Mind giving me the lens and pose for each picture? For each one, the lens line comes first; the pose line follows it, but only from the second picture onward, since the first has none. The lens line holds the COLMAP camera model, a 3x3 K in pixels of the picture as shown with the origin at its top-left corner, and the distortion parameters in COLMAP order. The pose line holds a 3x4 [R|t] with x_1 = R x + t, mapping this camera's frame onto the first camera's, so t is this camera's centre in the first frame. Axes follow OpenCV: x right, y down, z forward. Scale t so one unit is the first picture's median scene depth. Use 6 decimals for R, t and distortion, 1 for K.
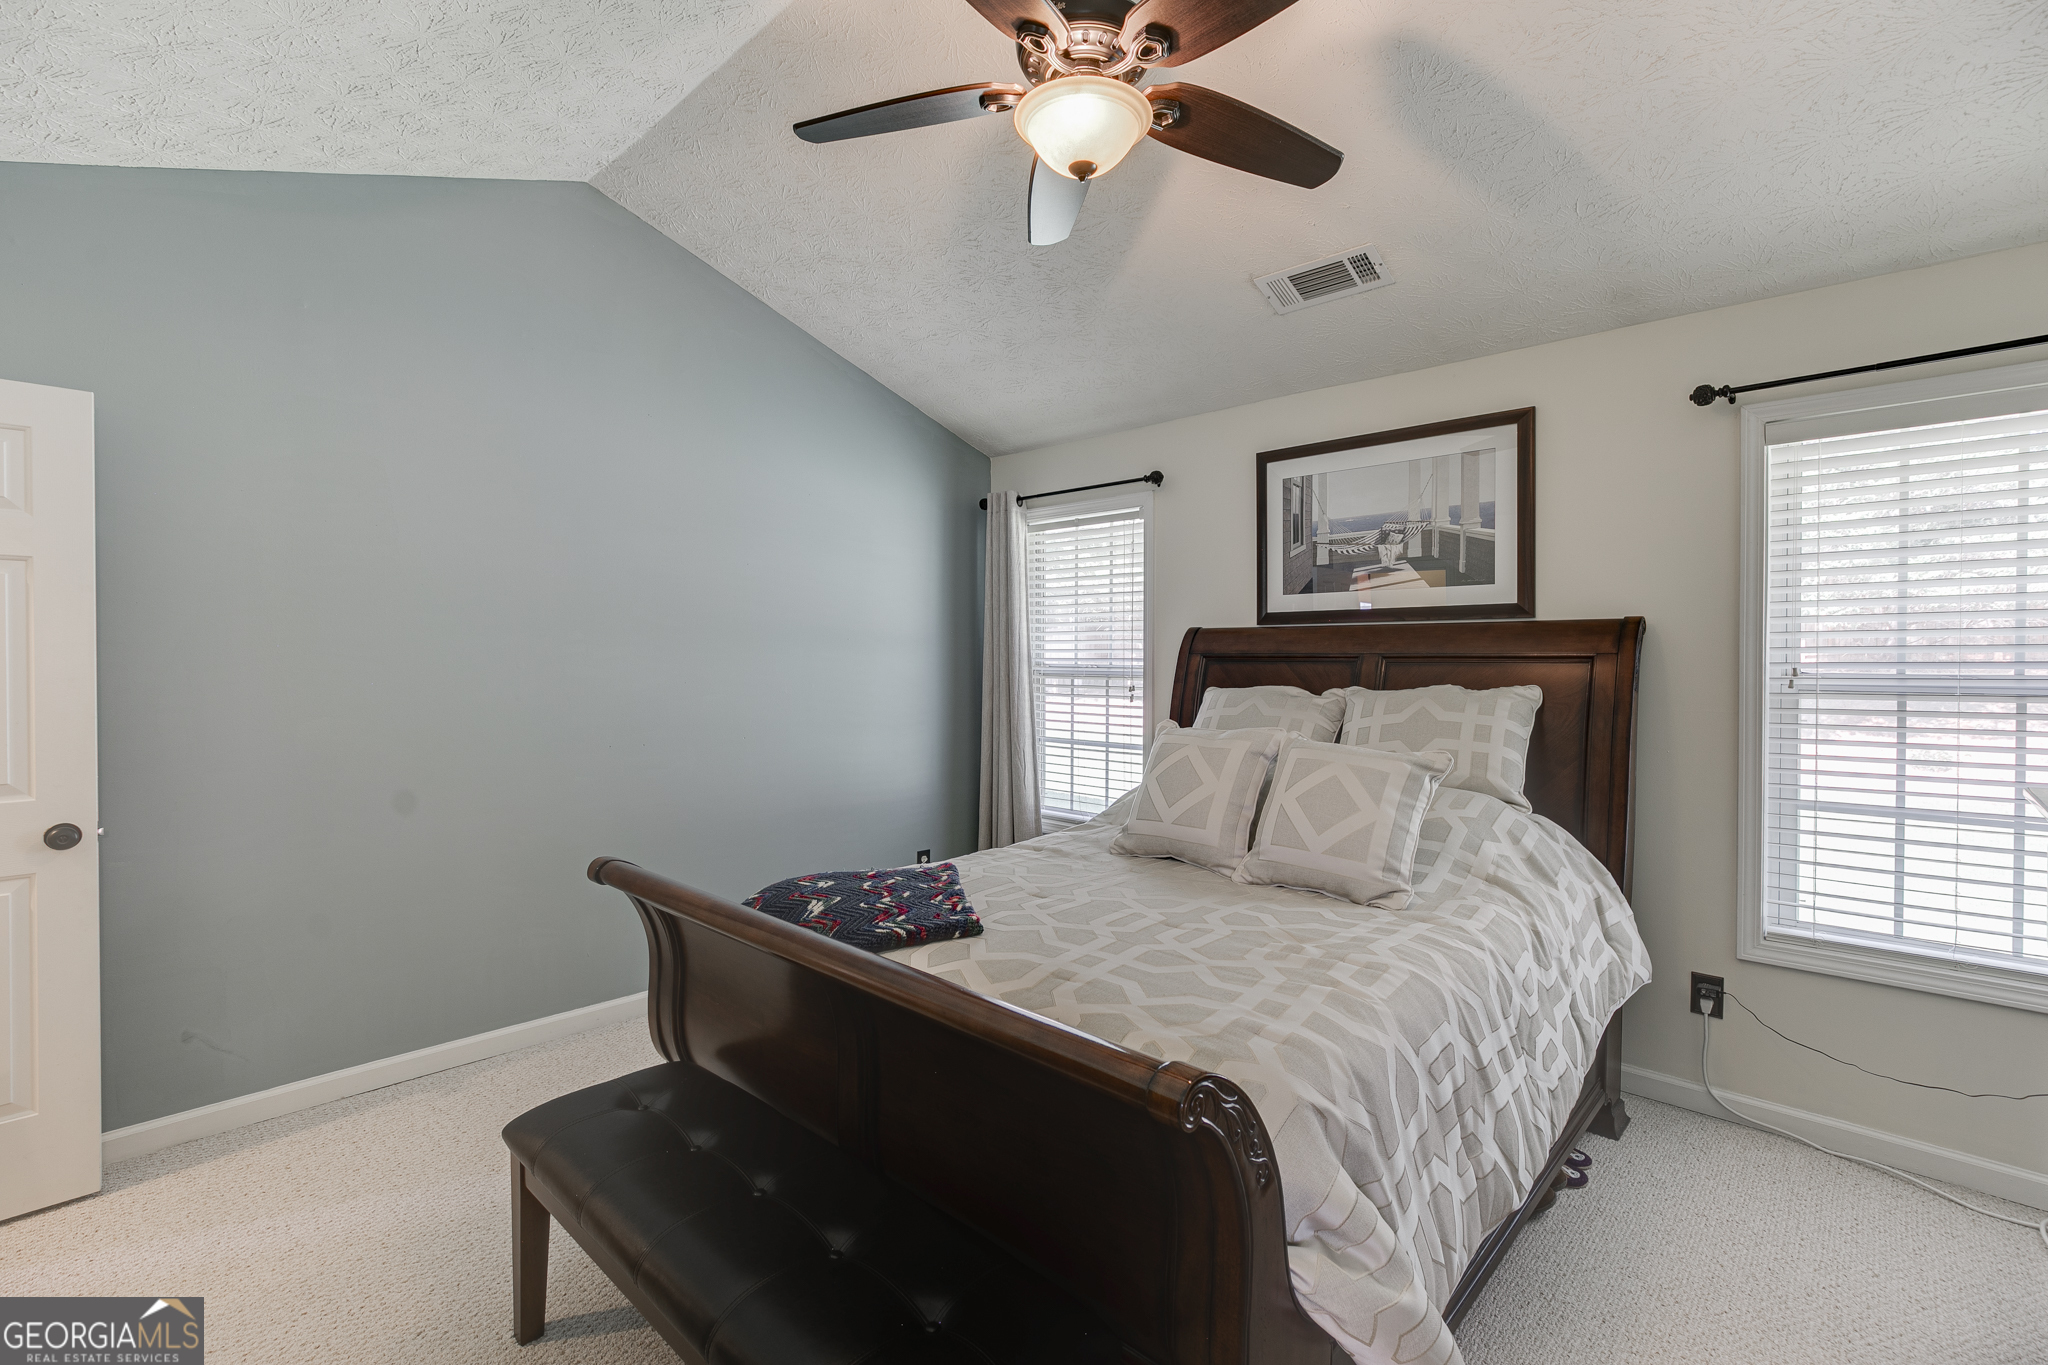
lens RADIAL K [[923.3, 0, 1018.8], [0, 923.3, 666.8], [0, 0, 1]] dist [-0.016055, 0.005778]
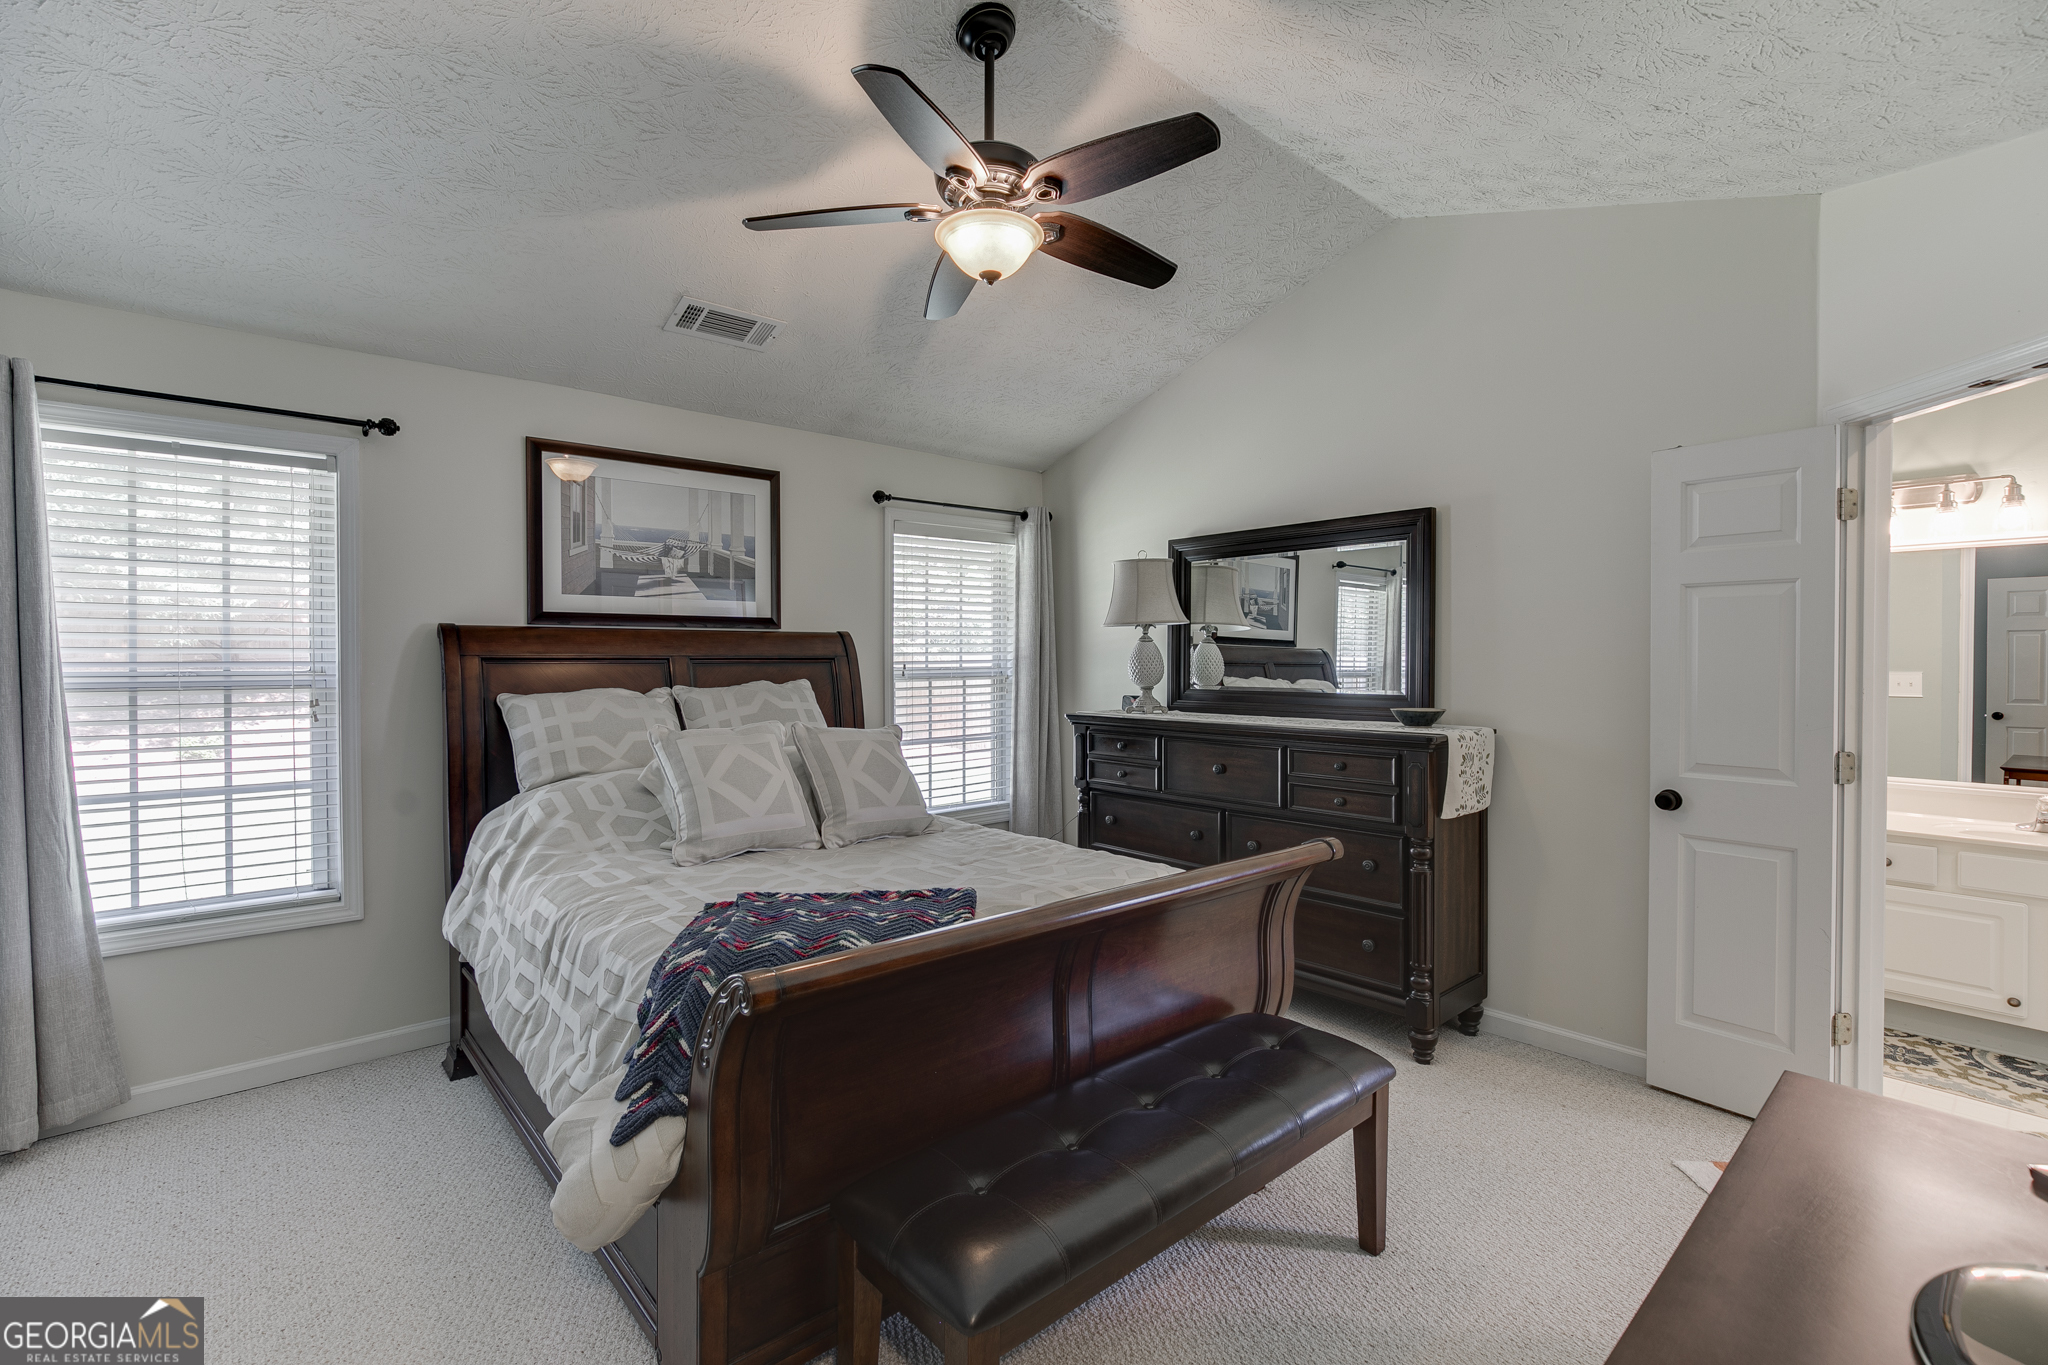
lens RADIAL K [[928.4, 0, 1017.6], [0, 928.4, 666.0], [0, 0, 1]] dist [-0.023496, 0.011411]
pose [[0.090518, -0.011037, 0.995834, -0.683000], [0.011229, 0.999886, 0.010061, -0.008499], [-0.995832, 0.010272, 0.090631, 0.483516]]
